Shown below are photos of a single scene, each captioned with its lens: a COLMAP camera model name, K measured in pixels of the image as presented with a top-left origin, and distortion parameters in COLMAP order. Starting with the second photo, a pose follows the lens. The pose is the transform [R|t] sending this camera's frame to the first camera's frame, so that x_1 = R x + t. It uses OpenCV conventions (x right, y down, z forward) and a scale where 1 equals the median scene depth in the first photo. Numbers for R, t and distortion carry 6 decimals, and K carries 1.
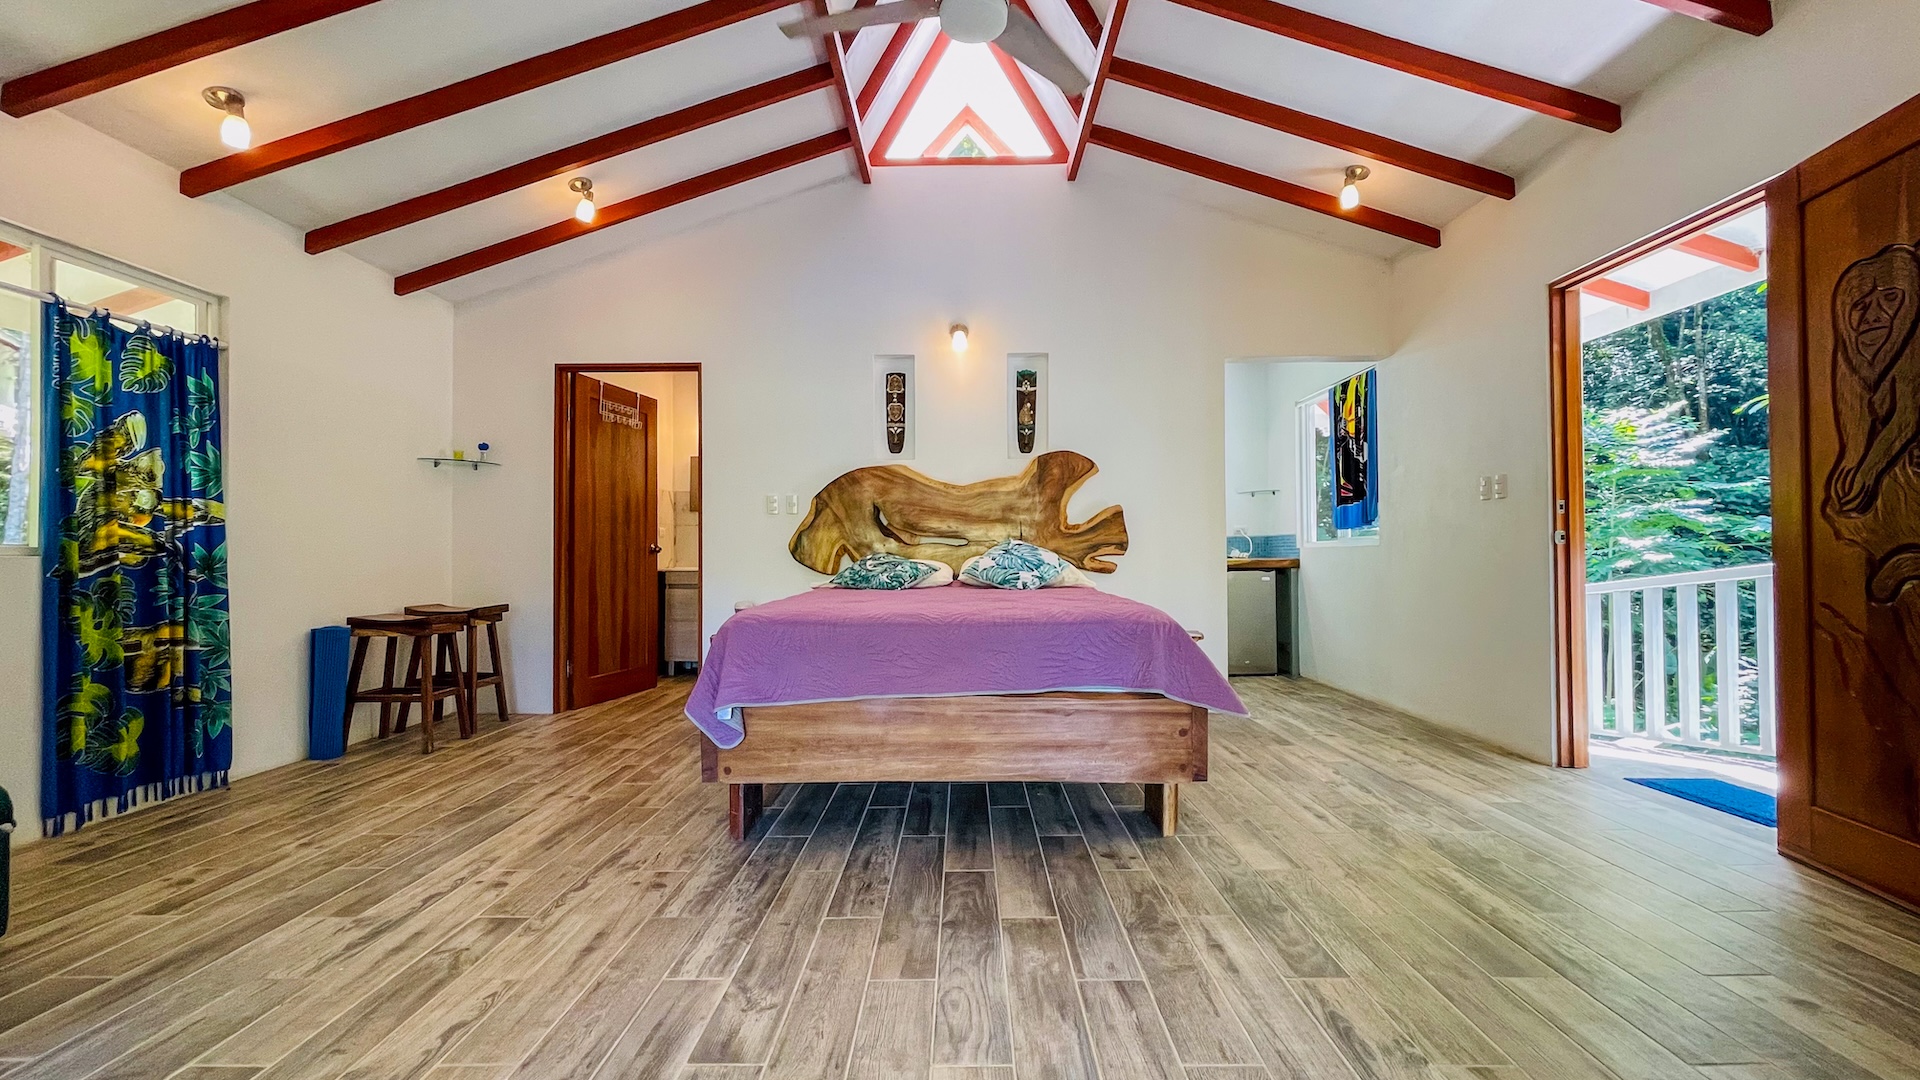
lens RADIAL K [[773.1, 0, 960.0], [0, 773.1, 540.0], [0, 0, 1]] dist [0.007833, 0.000211]
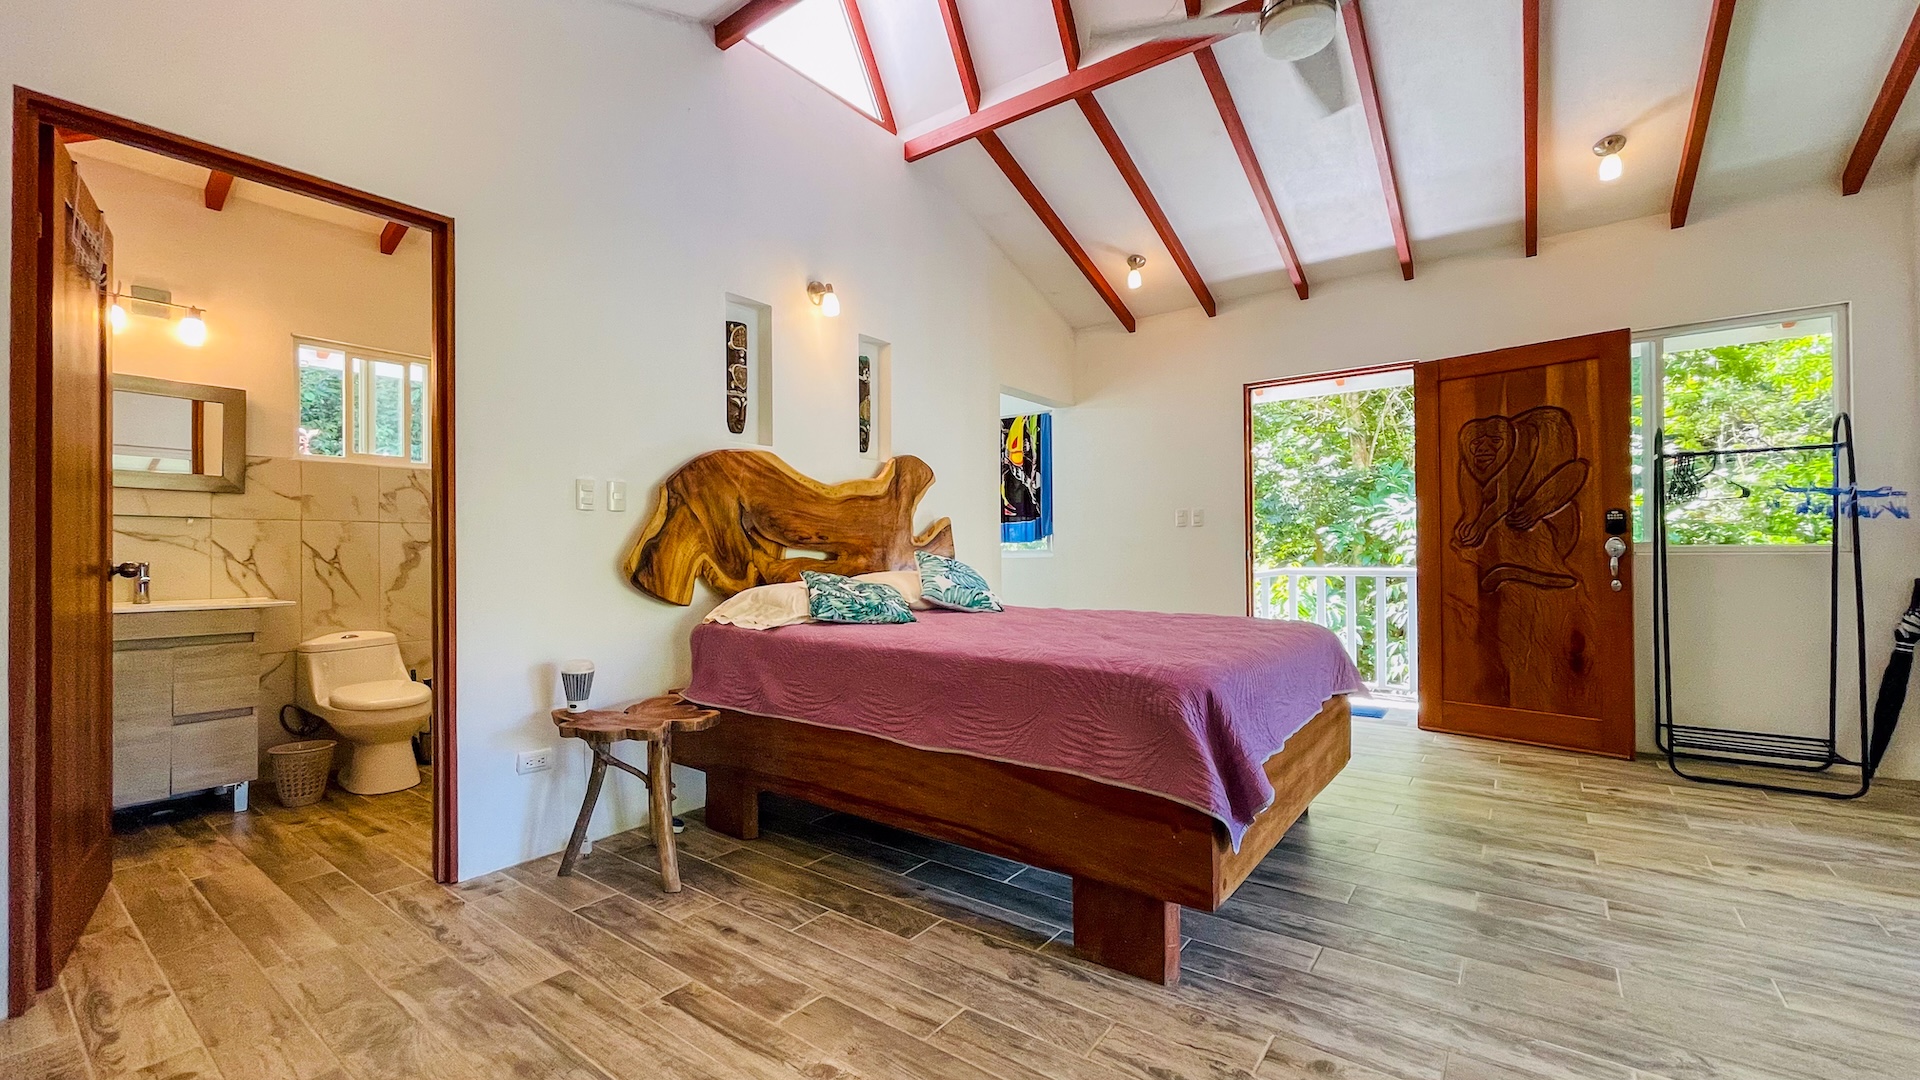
lens RADIAL K [[773.1, 0, 960.0], [0, 773.1, 540.0], [0, 0, 1]] dist [0.007833, 0.000211]
pose [[0.590263, 0.015095, 0.807070, -0.855972], [-0.012076, 0.999878, -0.009870, -0.011891], [-0.807120, -0.003920, 0.590374, 0.633595]]
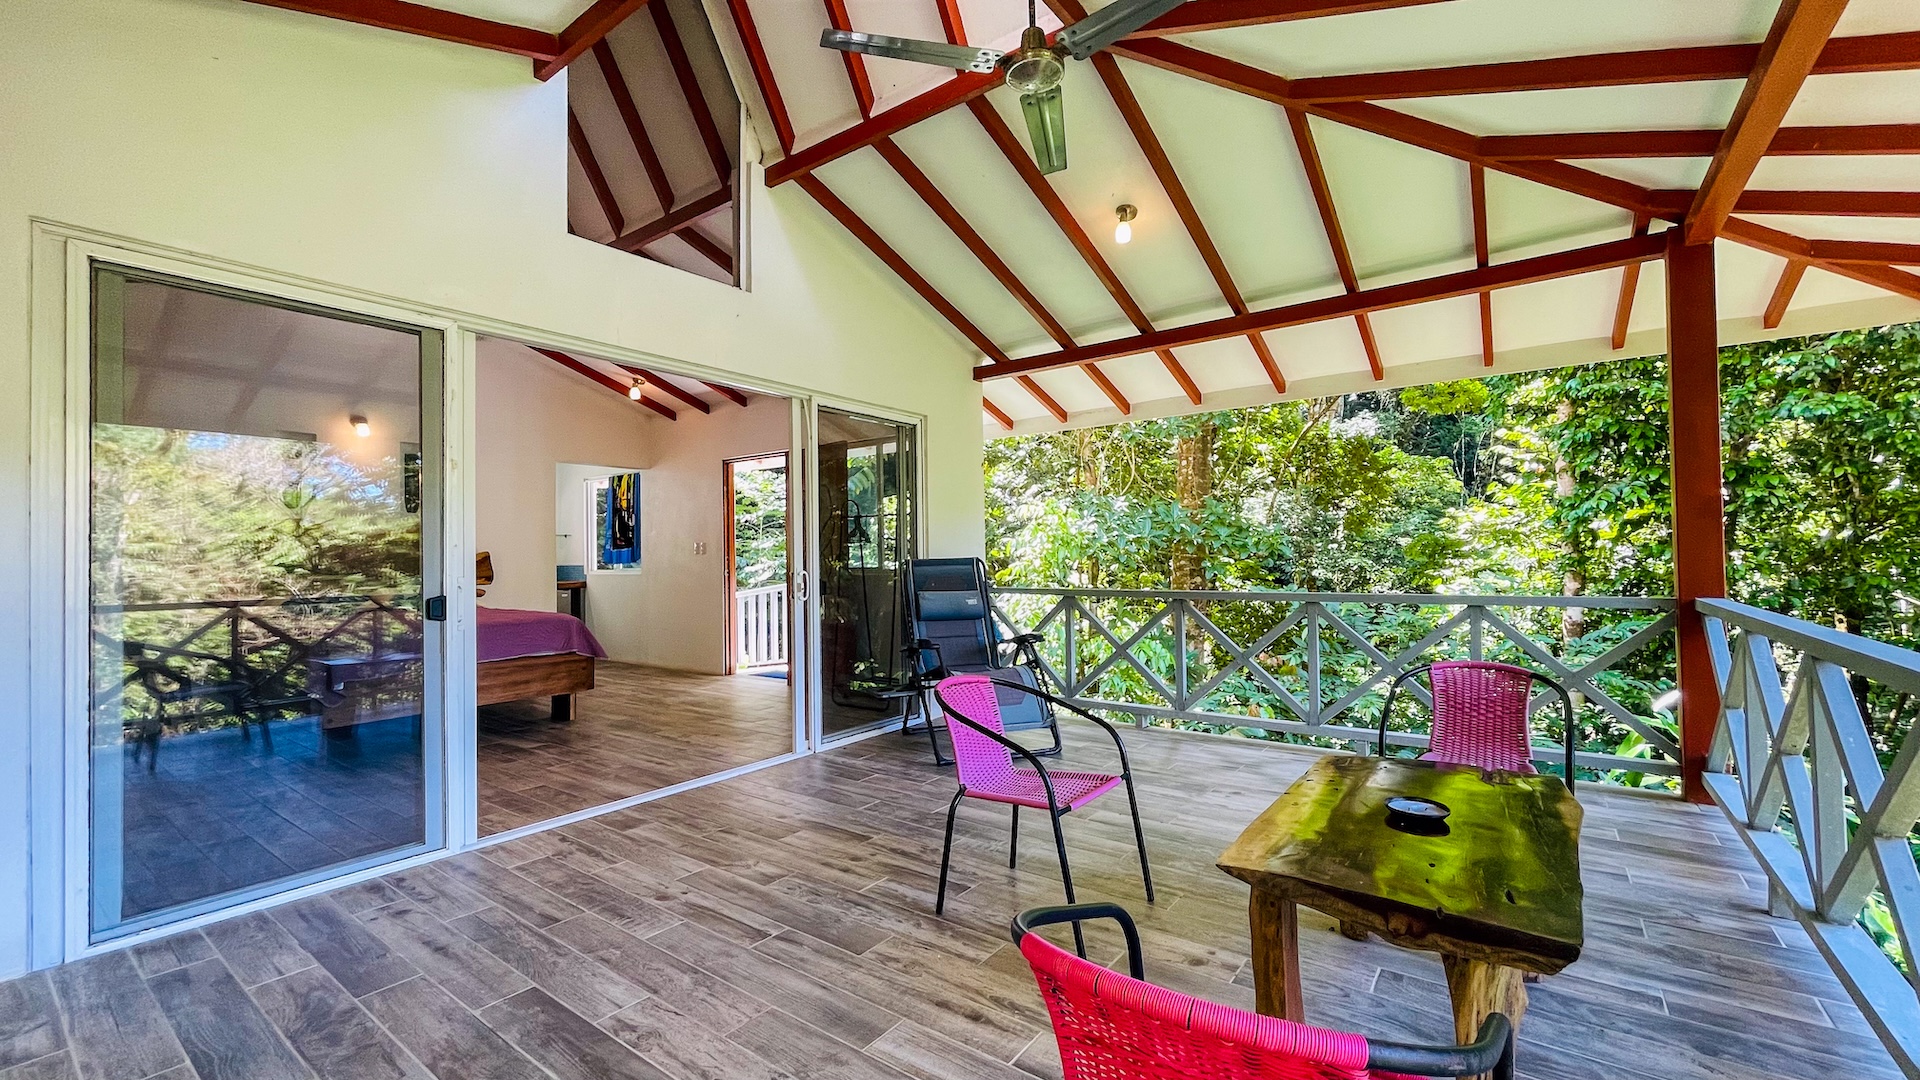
lens RADIAL K [[790.8, 0, 960.0], [0, 790.8, 540.0], [0, 0, 1]] dist [0.005436, 0.000100]
pose [[0.589668, 0.016440, 0.807478, -0.748208], [-0.002699, 0.999827, -0.018386, -0.065572], [-0.807641, 0.008663, 0.589611, -0.989619]]
